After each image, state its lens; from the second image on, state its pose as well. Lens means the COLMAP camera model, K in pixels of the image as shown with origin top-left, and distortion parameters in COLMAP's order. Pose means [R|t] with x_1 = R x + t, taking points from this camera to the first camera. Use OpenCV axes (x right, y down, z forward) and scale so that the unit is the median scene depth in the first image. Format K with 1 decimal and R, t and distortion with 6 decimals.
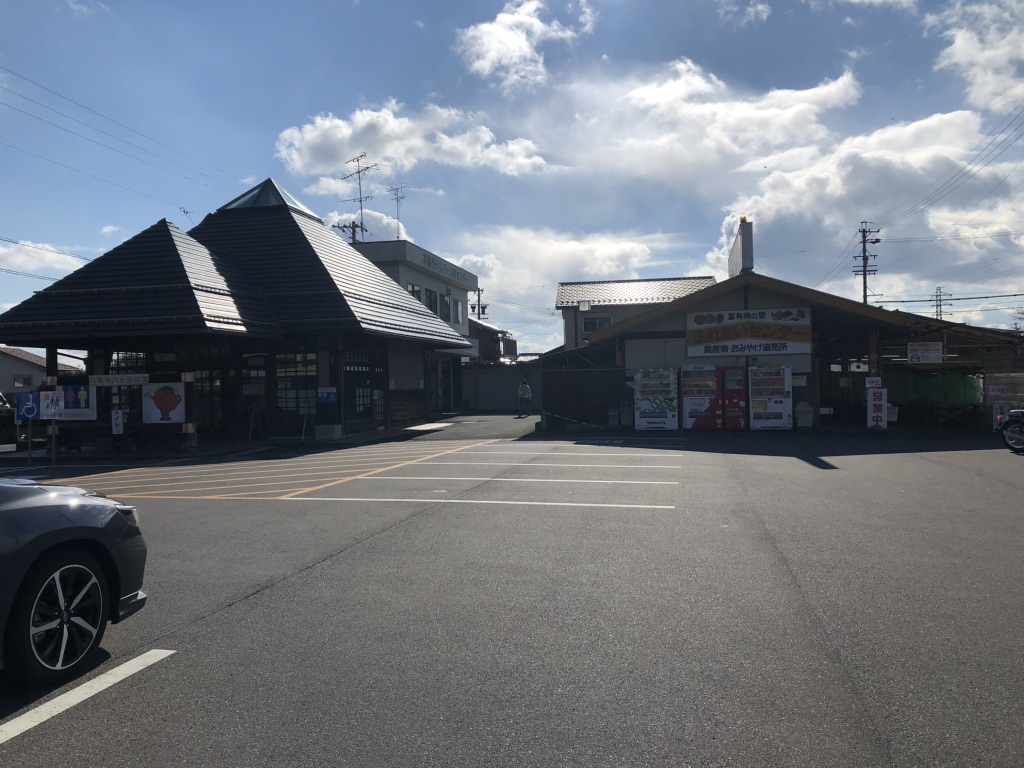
lens RADIAL K [[822.6, 0, 493.9], [0, 822.6, 385.5], [0, 0, 1]] dist [0.039492, -0.001476]
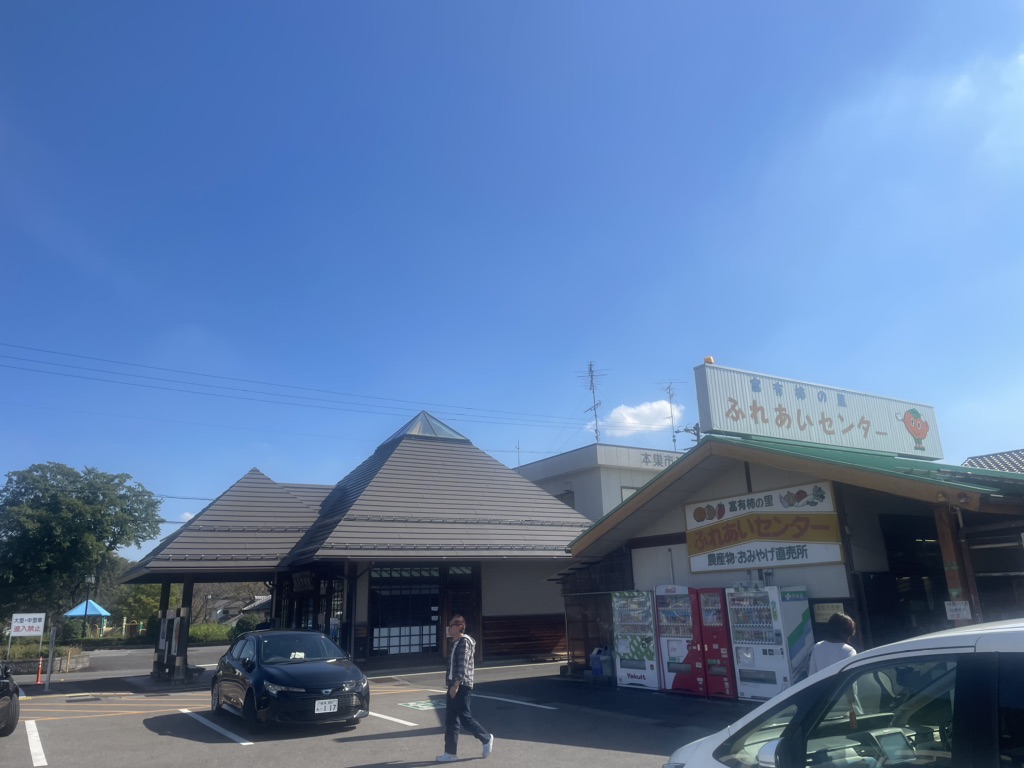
lens RADIAL K [[765.5, 0, 513.4], [0, 765.5, 369.2], [0, 0, 1]] dist [0.074022, -0.079912]
pose [[0.718038, -0.206850, -0.664555, 0.596722], [0.015363, 0.959294, -0.281992, -0.018873], [0.695834, 0.192271, 0.691988, 0.444378]]
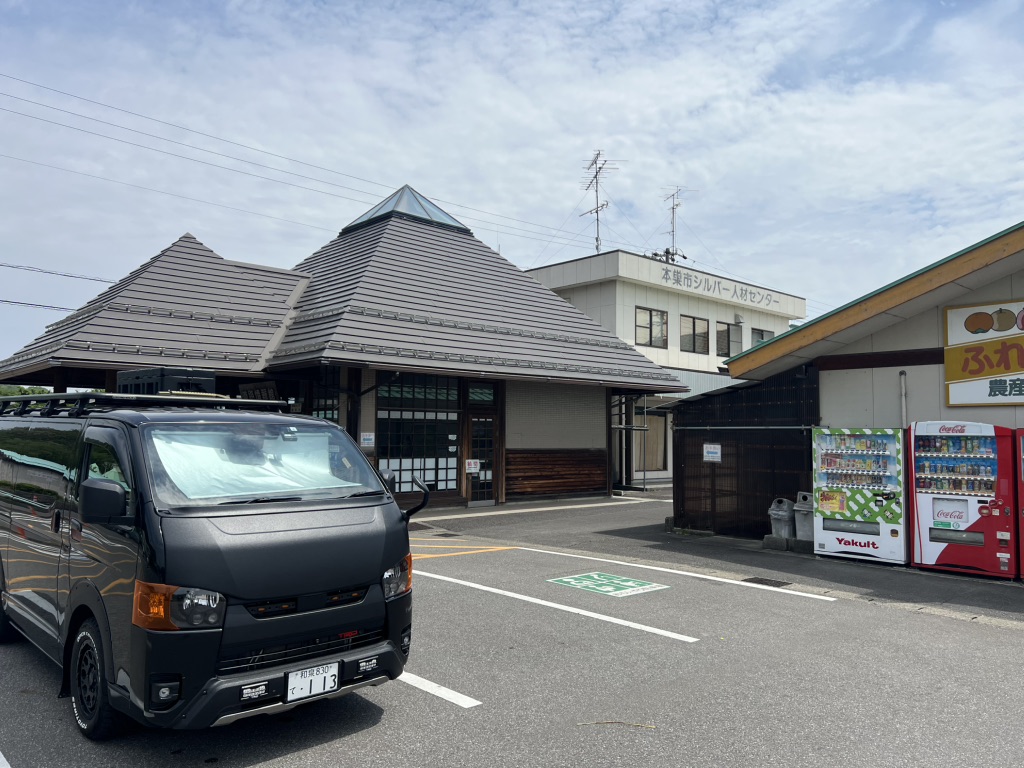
lens RADIAL K [[765.5, 0, 501.4], [0, 765.5, 382.0], [0, 0, 1]] dist [0.074022, -0.079912]
pose [[0.833227, -0.010655, -0.552829, 0.273940], [-0.026688, 0.997874, -0.059458, -0.015246], [0.552287, 0.064296, 0.831171, 0.511609]]
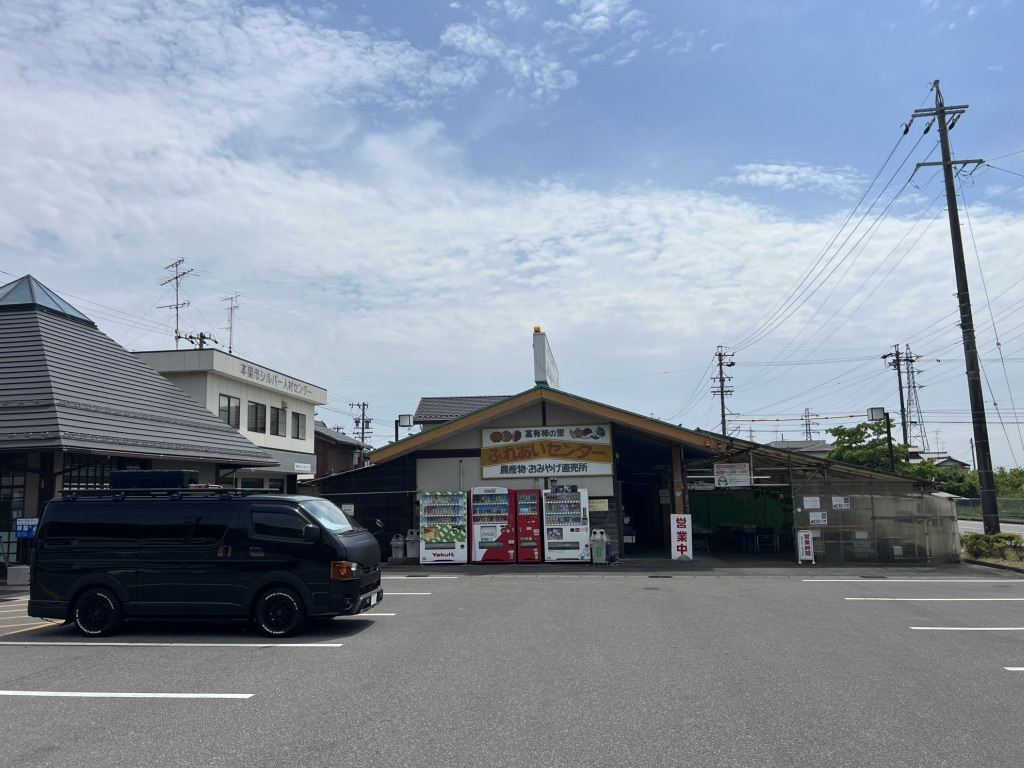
lens RADIAL K [[765.5, 0, 513.5], [0, 765.5, 390.2], [0, 0, 1]] dist [0.074022, -0.079912]
pose [[0.992759, 0.013065, 0.119412, 0.171266], [0.003352, 0.990667, -0.136261, -0.016271], [-0.120078, 0.135675, 0.983450, 0.165460]]
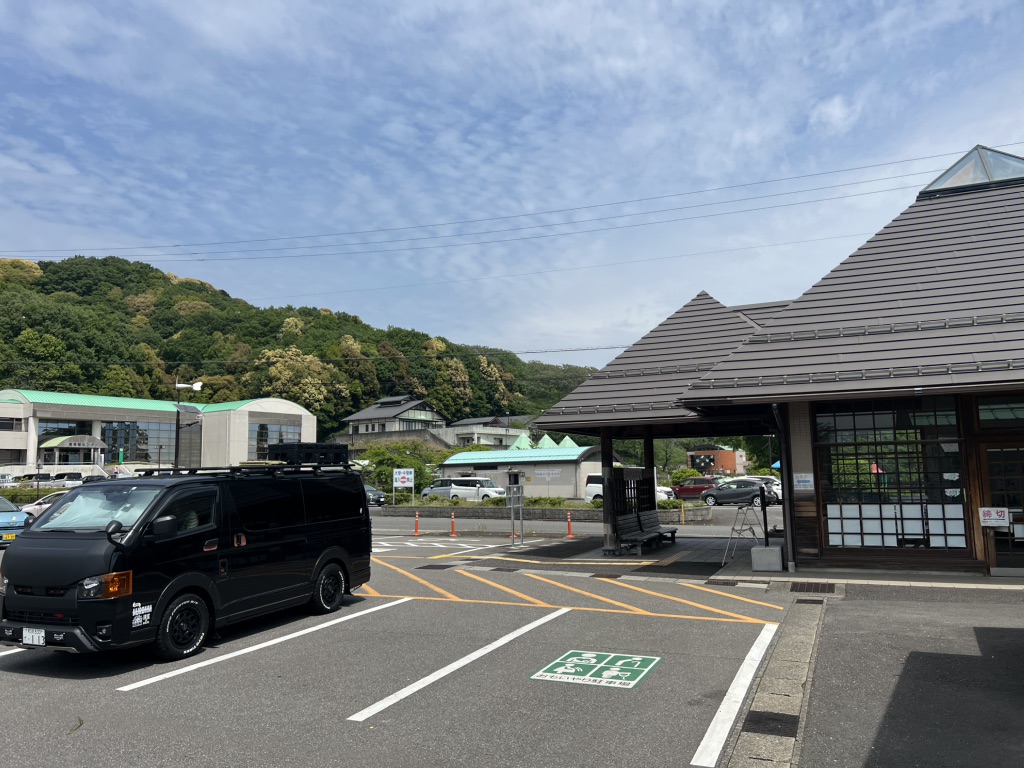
lens RADIAL K [[772.5, 0, 510.2], [0, 772.5, 378.4], [0, 0, 1]] dist [0.057957, -0.063714]
pose [[-0.164538, -0.101053, -0.981181, 0.426492], [0.022898, 0.994079, -0.106221, -0.022057], [0.986105, -0.039945, -0.161250, 0.878918]]
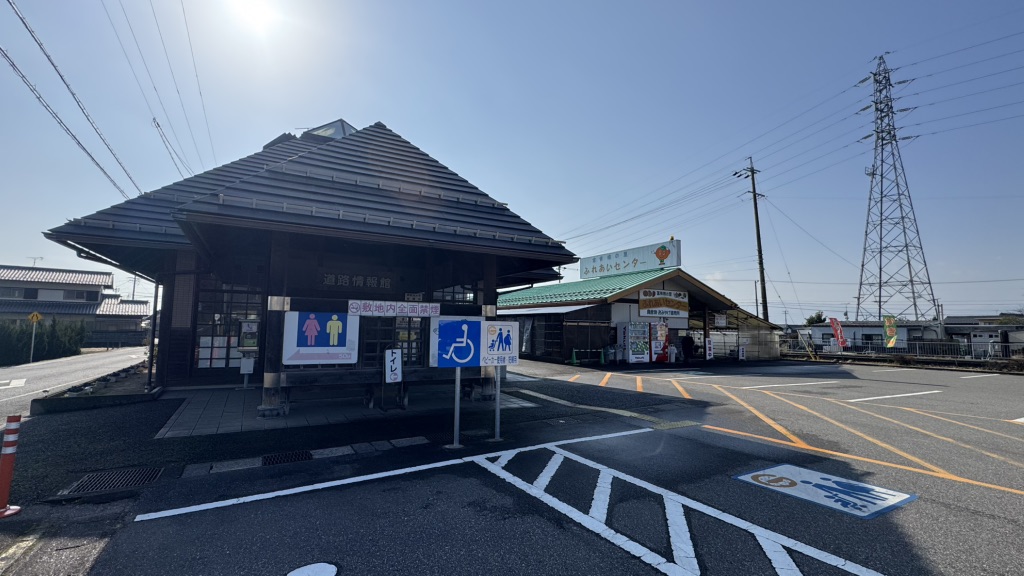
lens RADIAL K [[460.5, 0, 514.5], [0, 460.5, 288.6], [0, 0, 1]] dist [-0.026270, 0.000309]
pose [[0.717326, 0.093216, 0.690474, -0.572038], [-0.026289, 0.993925, -0.106871, 0.014473], [-0.696242, 0.058510, 0.715419, 0.542943]]
